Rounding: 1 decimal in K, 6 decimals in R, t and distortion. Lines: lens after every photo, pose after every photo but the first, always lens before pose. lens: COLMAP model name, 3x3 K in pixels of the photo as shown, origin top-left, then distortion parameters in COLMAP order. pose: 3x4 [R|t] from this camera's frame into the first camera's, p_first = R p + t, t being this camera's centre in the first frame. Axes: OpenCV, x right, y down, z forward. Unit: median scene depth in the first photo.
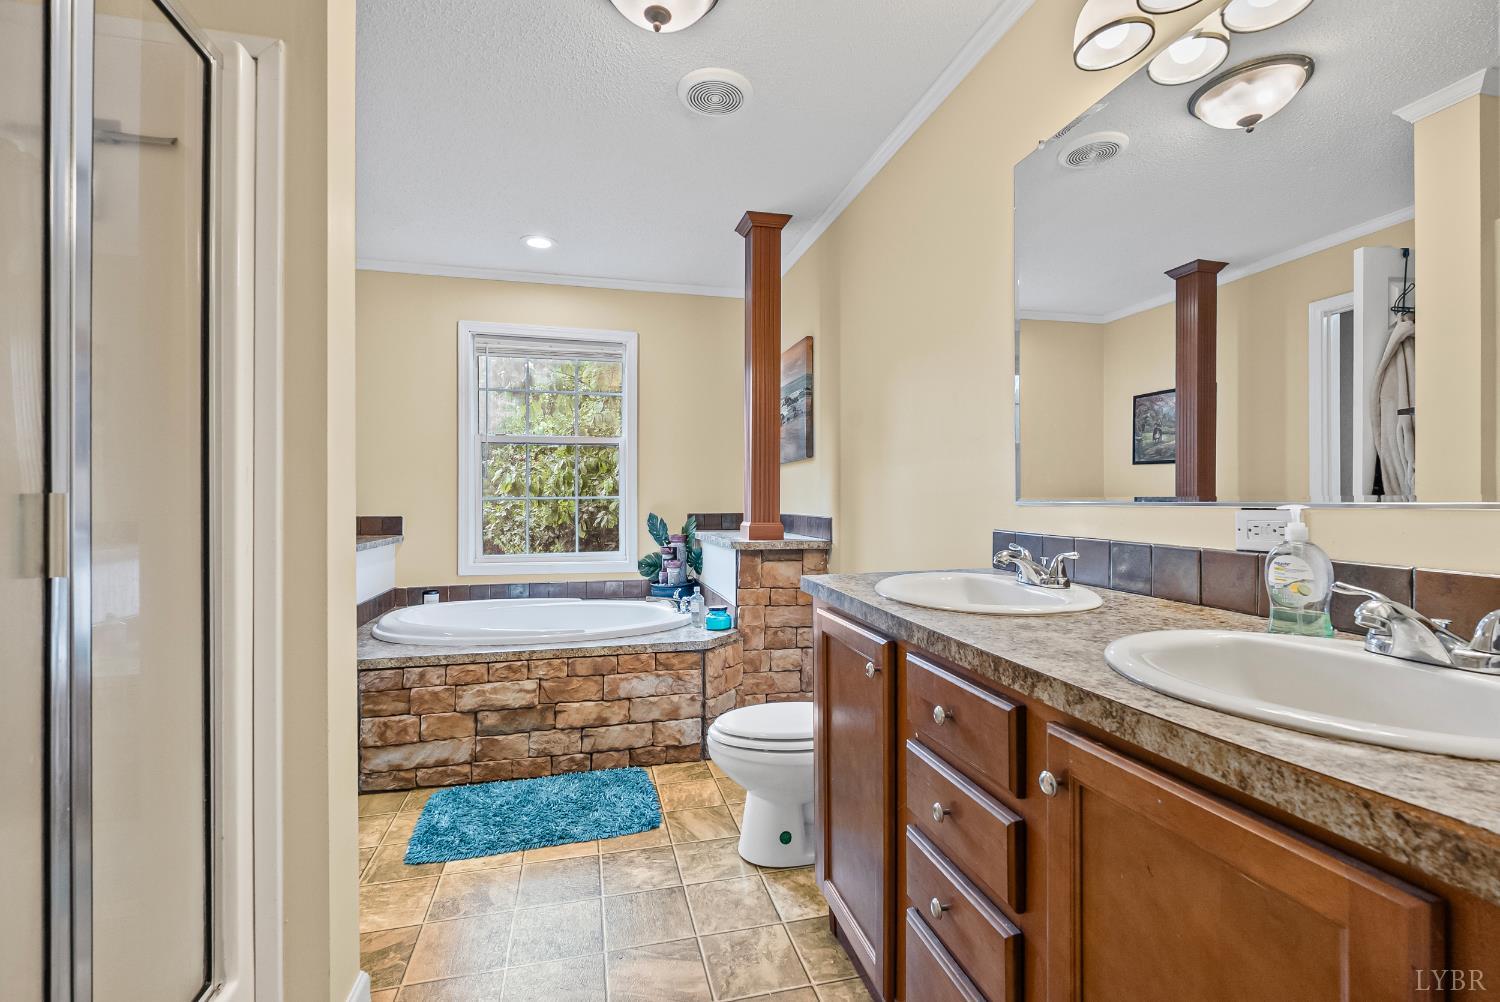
lens RADIAL K [[654.2, 0, 752.8], [0, 654.2, 500.2], [0, 0, 1]] dist [-0.002005, -0.000095]
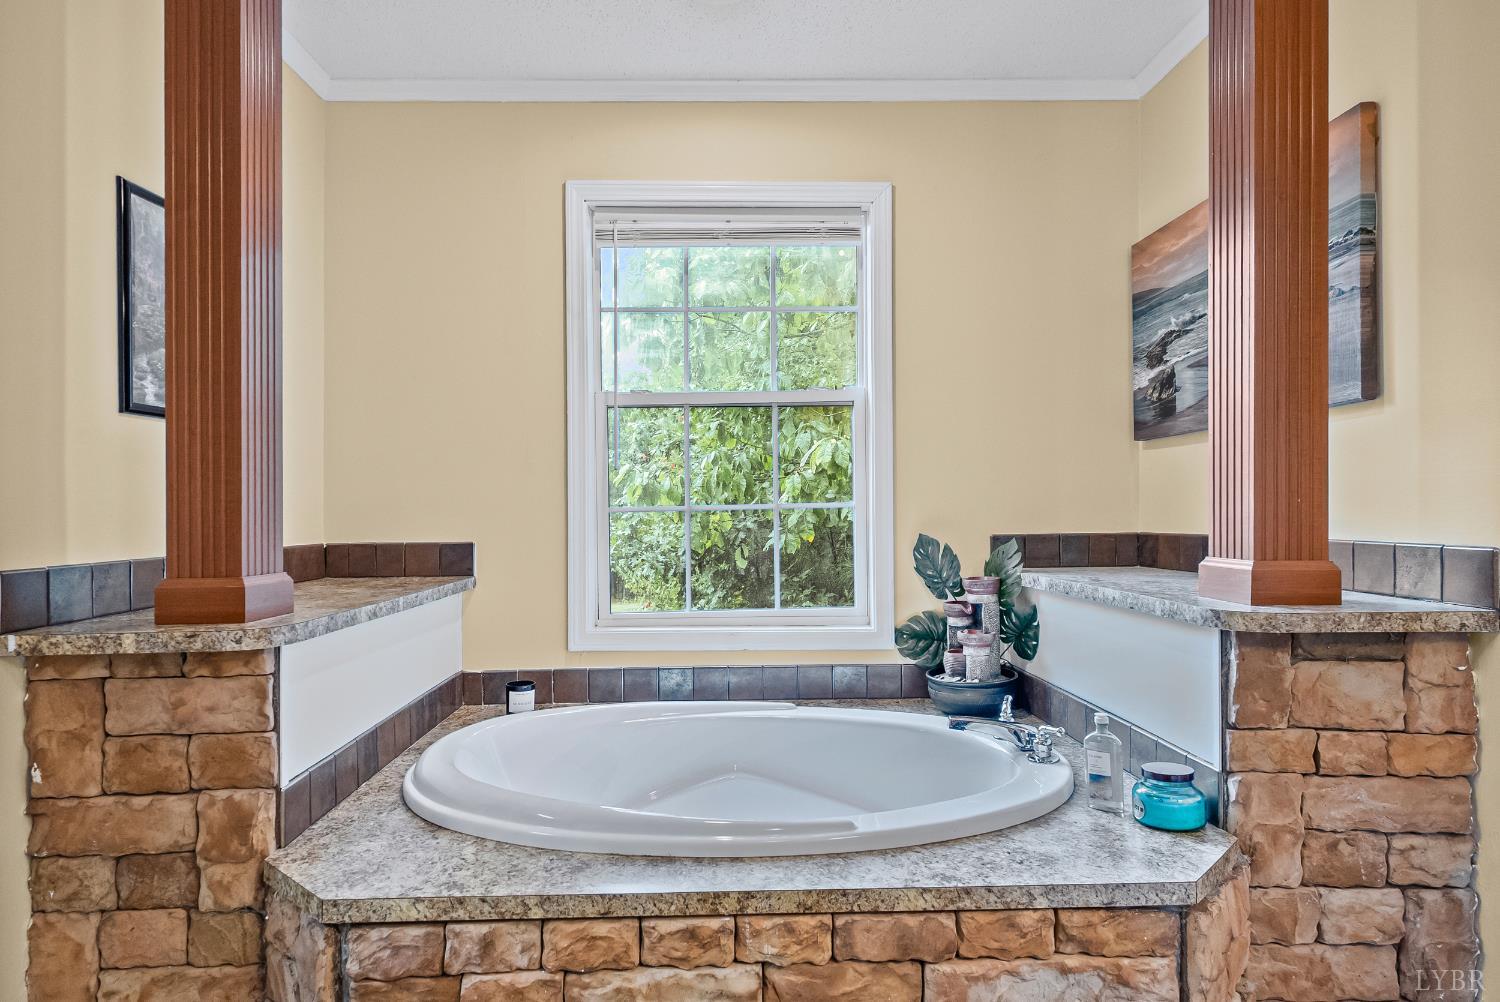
lens RADIAL K [[847.4, 0, 751.9], [0, 847.4, 502.3], [0, 0, 1]] dist [-0.001926, -0.000392]
pose [[0.978169, -0.011288, -0.207502, -0.195653], [0.009172, 0.999896, -0.011160, 0.001269], [0.207607, 0.009013, 0.978171, 0.434130]]
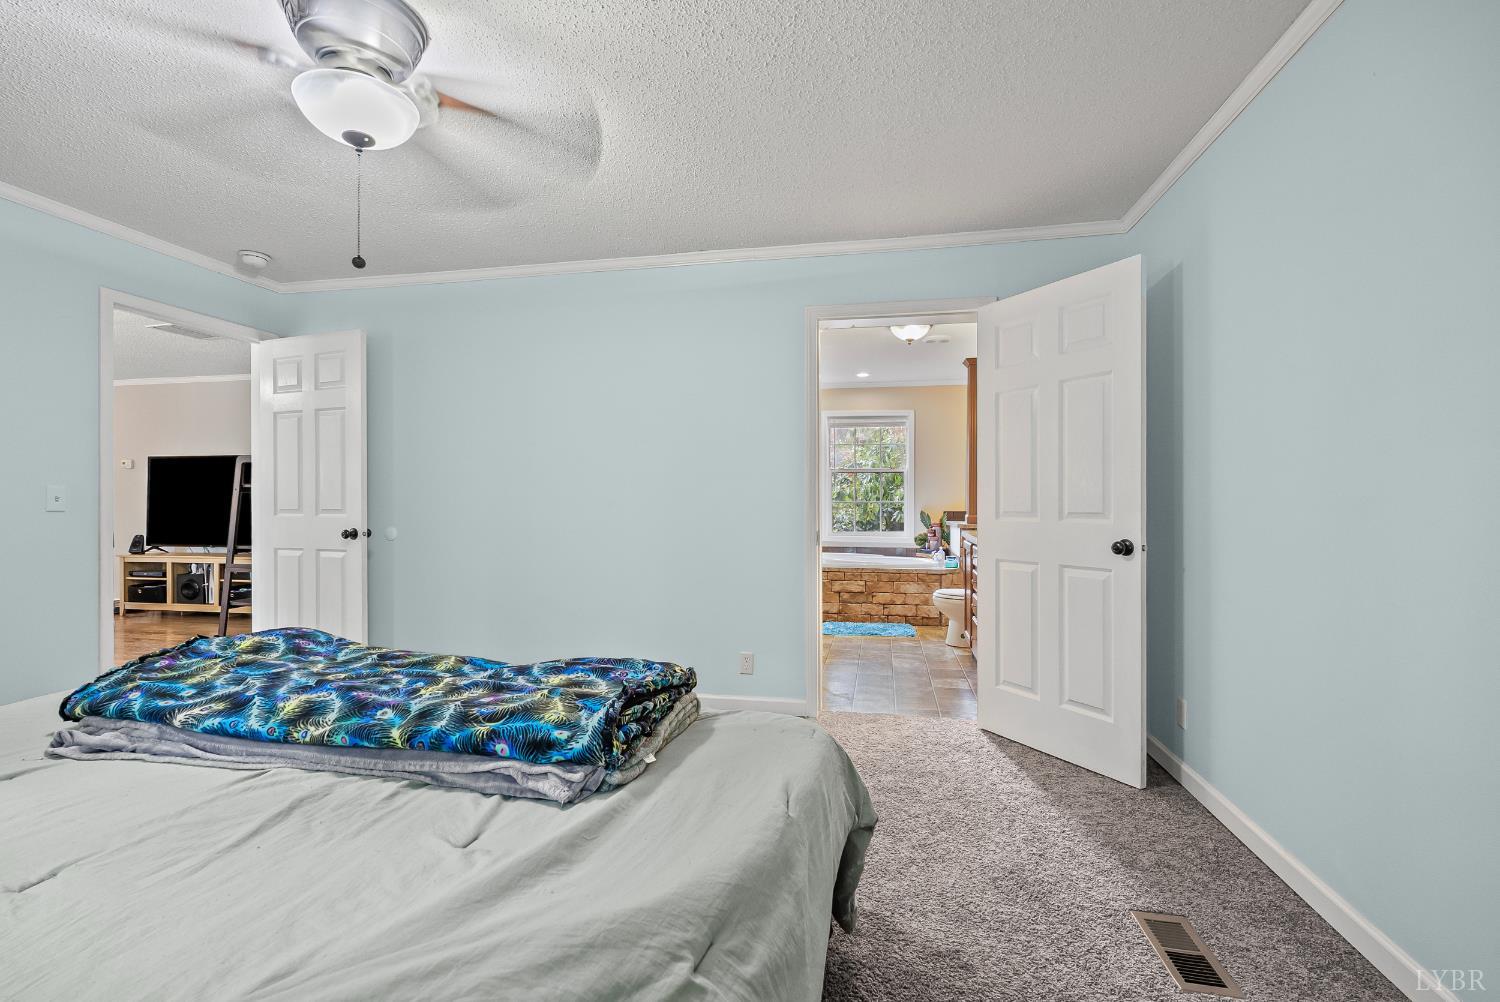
lens RADIAL K [[654.2, 0, 756.7], [0, 654.2, 496.1], [0, 0, 1]] dist [-0.002005, -0.000095]
pose [[0.902225, -0.003002, -0.431255, 0.275838], [-0.002325, 0.999927, -0.011823, 0.003088], [0.431259, 0.011670, 0.902153, -1.068798]]
